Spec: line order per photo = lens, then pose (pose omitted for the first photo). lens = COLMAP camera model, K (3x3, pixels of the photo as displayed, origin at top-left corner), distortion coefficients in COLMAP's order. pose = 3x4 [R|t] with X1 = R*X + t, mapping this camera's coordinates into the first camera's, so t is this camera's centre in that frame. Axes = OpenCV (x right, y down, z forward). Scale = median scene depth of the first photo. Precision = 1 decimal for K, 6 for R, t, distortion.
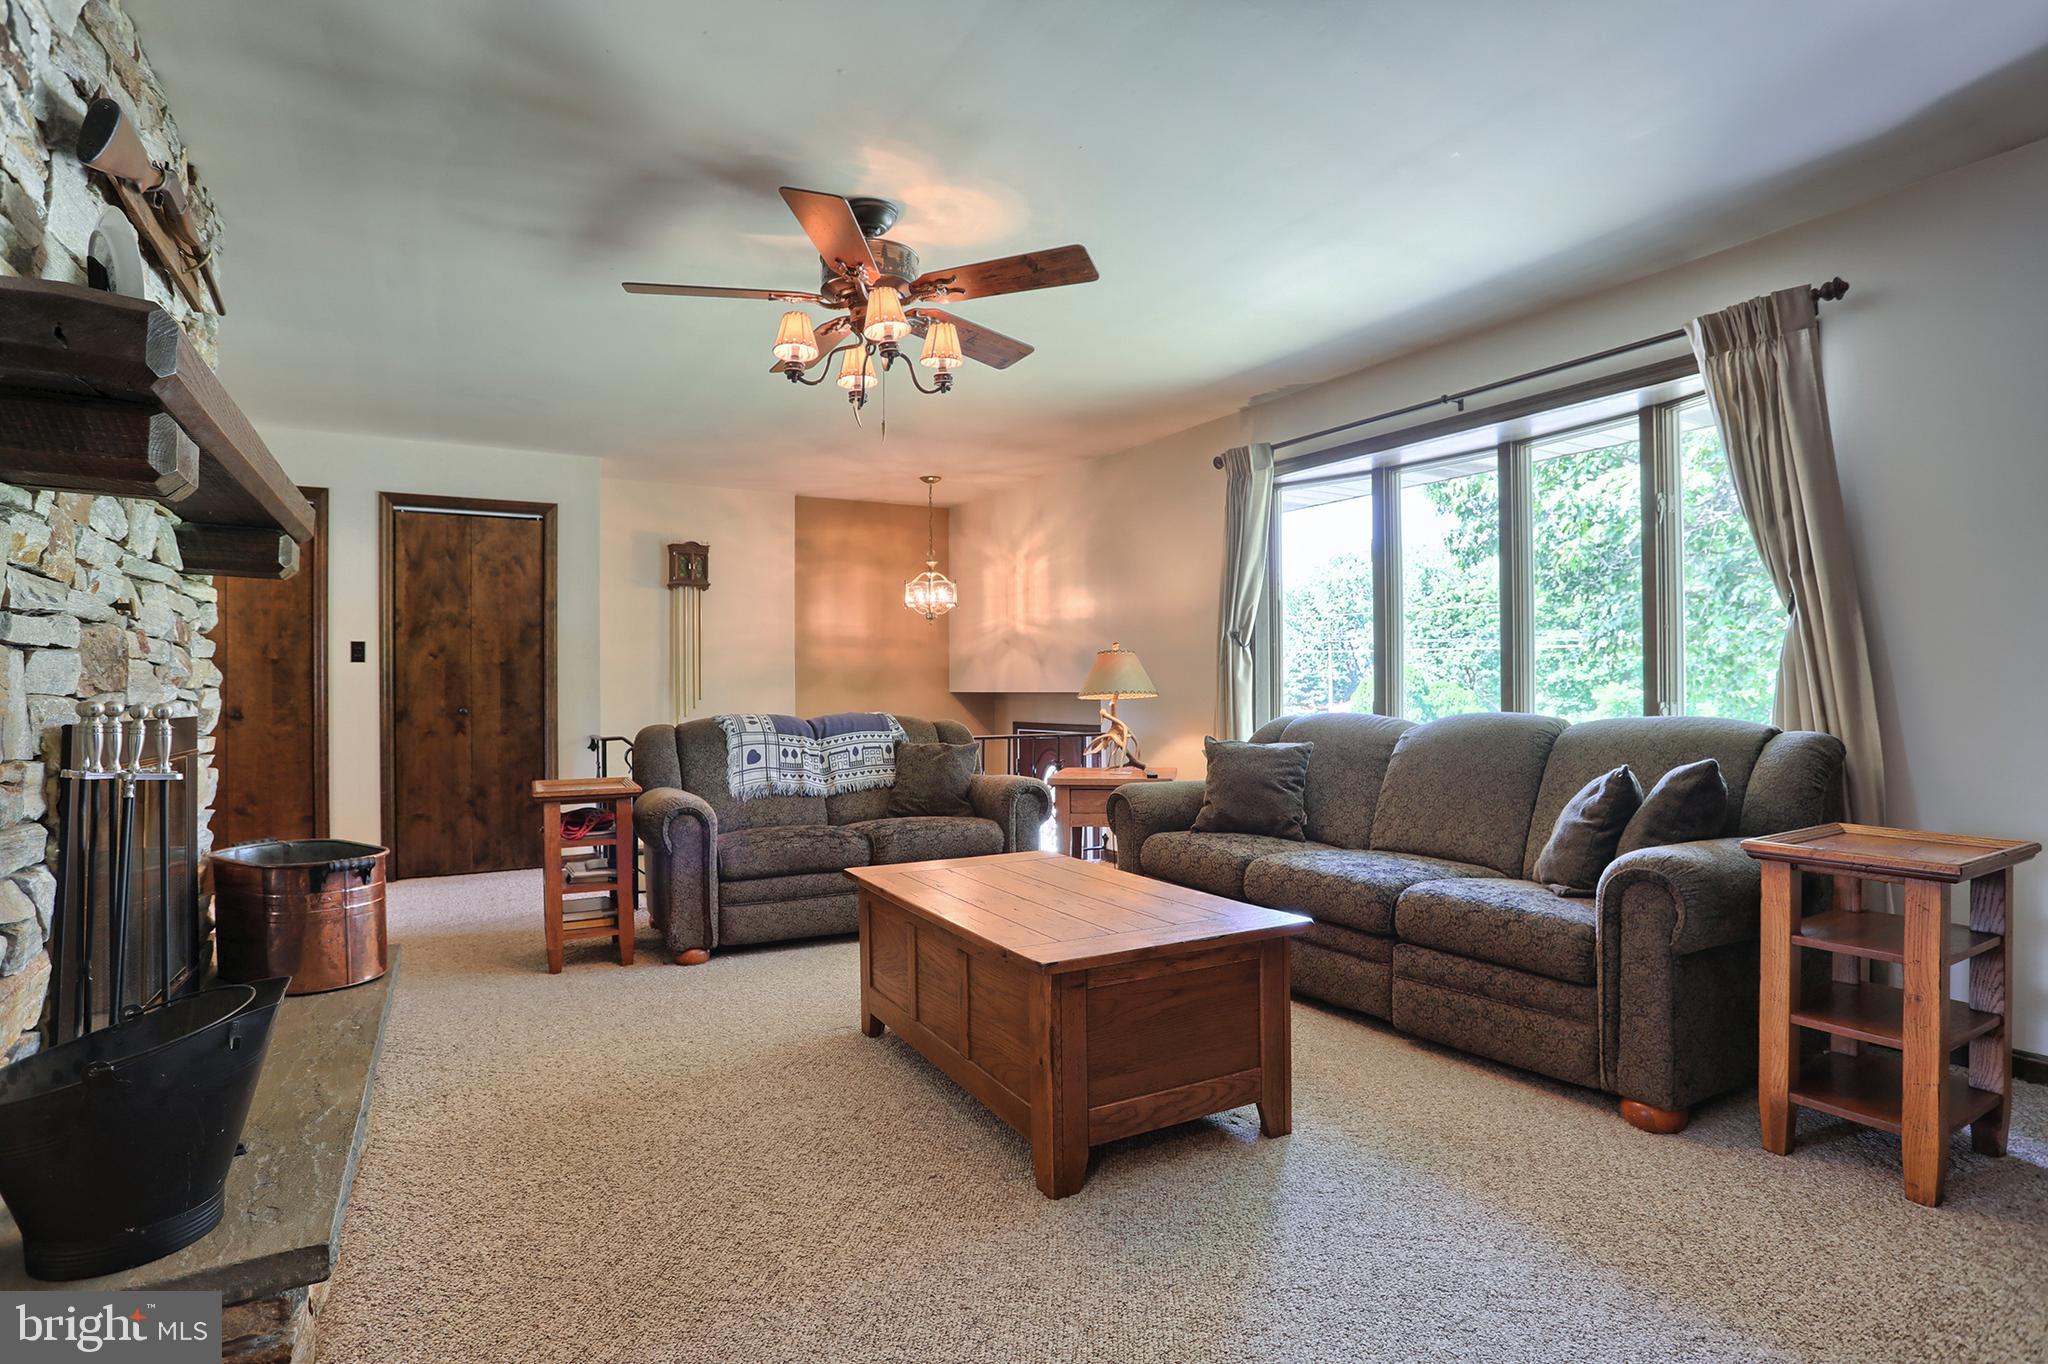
lens RADIAL K [[1022.8, 0, 1026.5], [0, 1022.8, 661.3], [0, 0, 1]] dist [-0.038626, 0.000177]
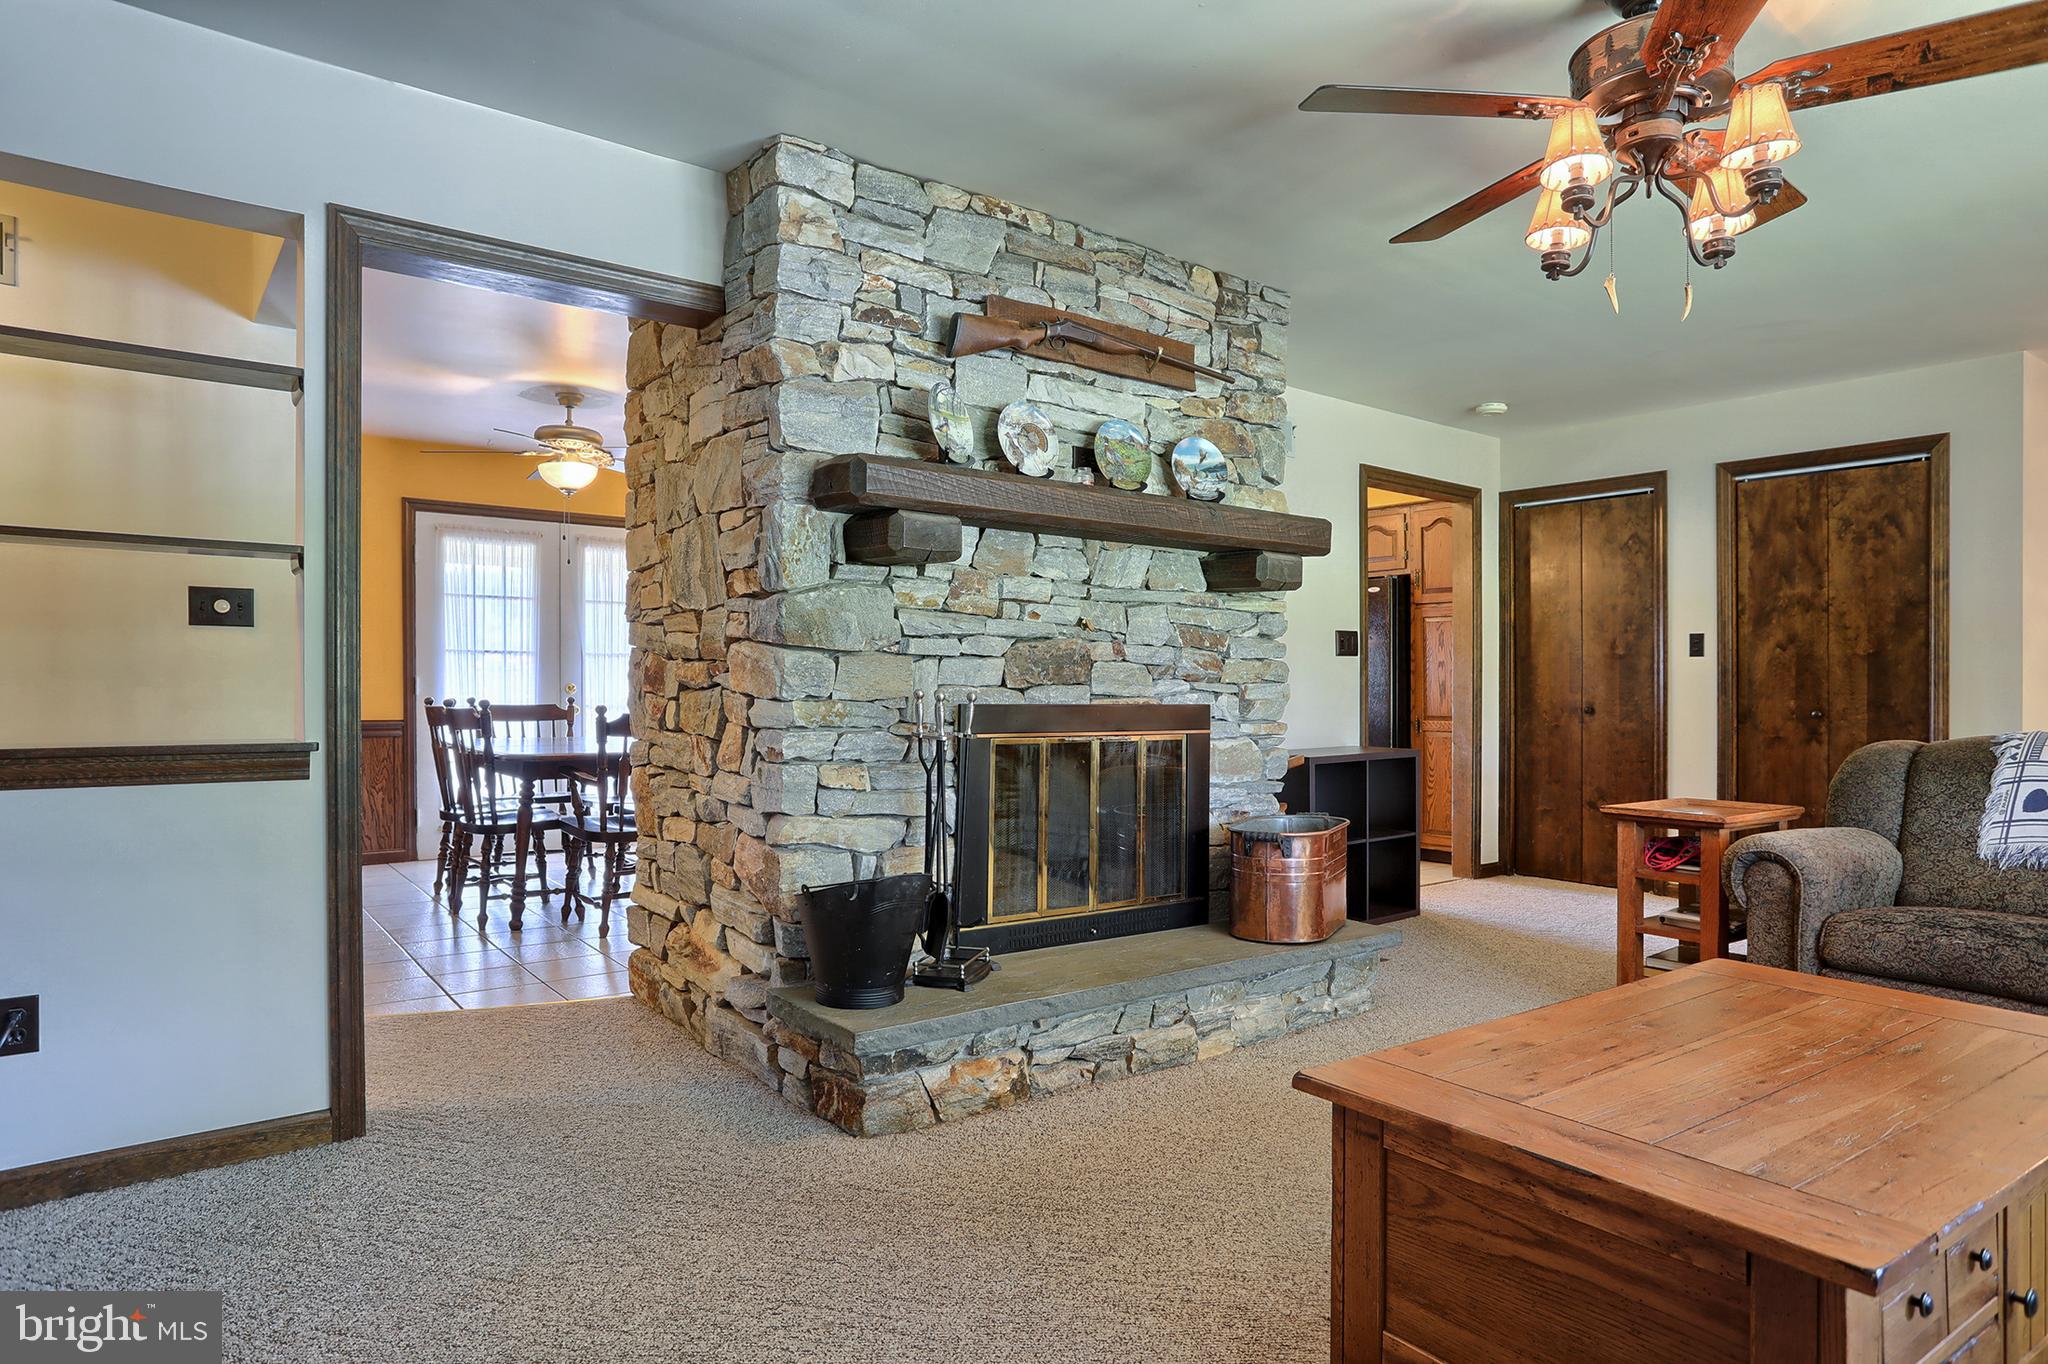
lens RADIAL K [[1203.2, 0, 1046.5], [0, 1203.2, 682.9], [0, 0, 1]] dist [-0.070280, 0.044368]
pose [[0.133785, 0.007102, -0.990985, 0.304716], [0.017412, 0.999803, 0.009515, 0.004229], [0.990857, -0.018528, 0.133635, 0.266649]]
